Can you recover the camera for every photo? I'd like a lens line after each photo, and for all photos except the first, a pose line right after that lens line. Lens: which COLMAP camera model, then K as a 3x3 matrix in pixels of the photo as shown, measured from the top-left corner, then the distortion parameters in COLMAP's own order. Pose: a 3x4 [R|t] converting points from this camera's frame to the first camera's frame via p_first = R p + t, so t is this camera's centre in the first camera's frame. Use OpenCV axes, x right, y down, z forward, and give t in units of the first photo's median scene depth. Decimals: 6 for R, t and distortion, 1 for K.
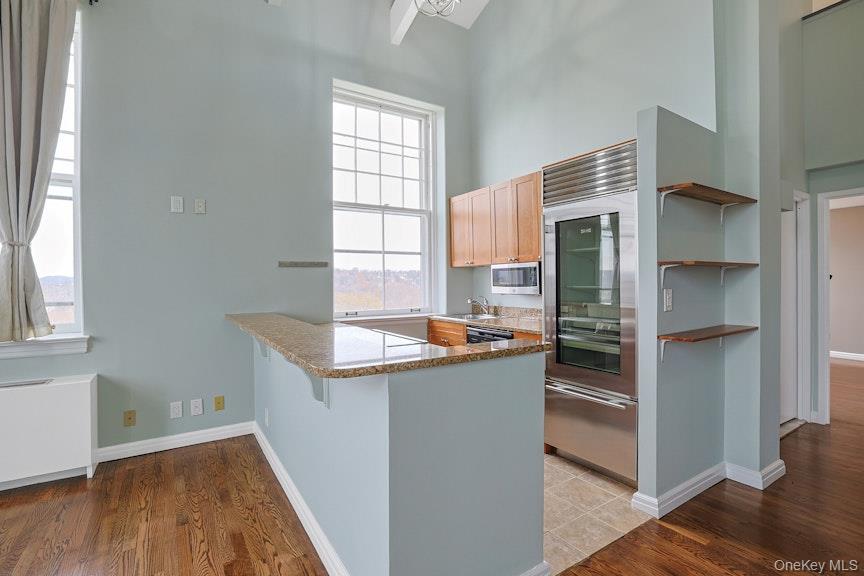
lens RADIAL K [[410.8, 0, 427.9], [0, 410.8, 282.5], [0, 0, 1]] dist [-0.030084, 0.000070]
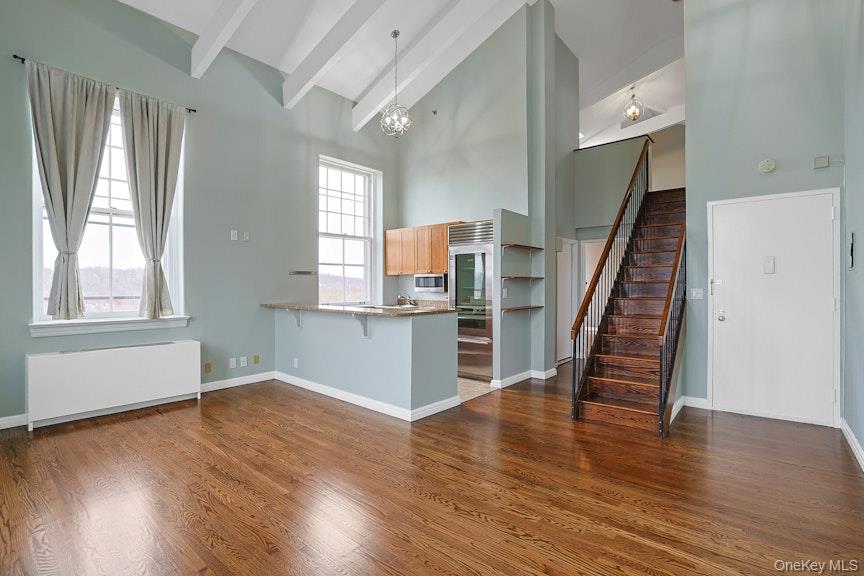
lens RADIAL K [[410.8, 0, 427.9], [0, 410.8, 282.5], [0, 0, 1]] dist [-0.030084, 0.000070]
pose [[0.954881, 0.008920, 0.296853, -0.290444], [-0.007521, 0.999955, -0.005855, -0.000965], [-0.296892, 0.003358, 0.954905, -0.613711]]
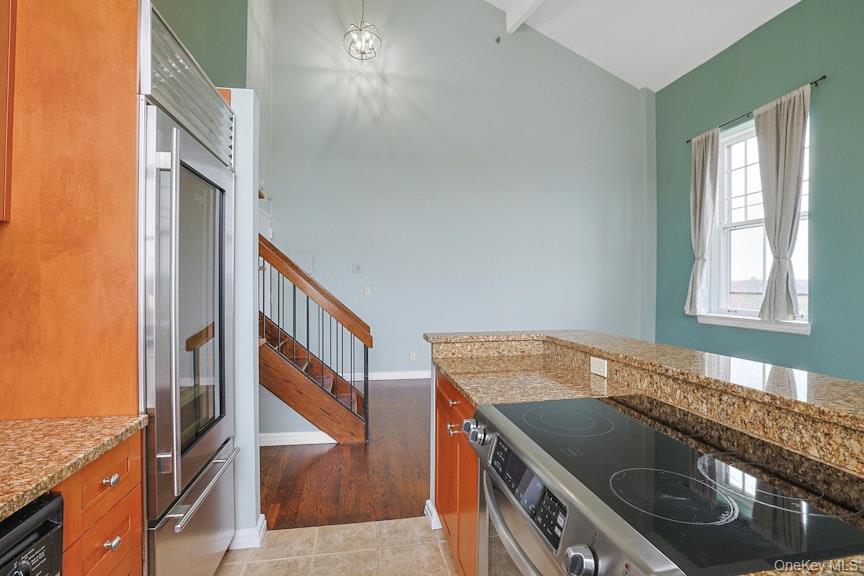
lens RADIAL K [[390.1, 0, 441.4], [0, 390.1, 286.8], [0, 0, 1]] dist [-0.012864, 0.000228]
pose [[-0.938376, 0.001097, 0.345614, -0.078610], [0.002100, 0.999995, 0.002529, 0.001215], [-0.345610, 0.003099, -0.938373, 0.925111]]
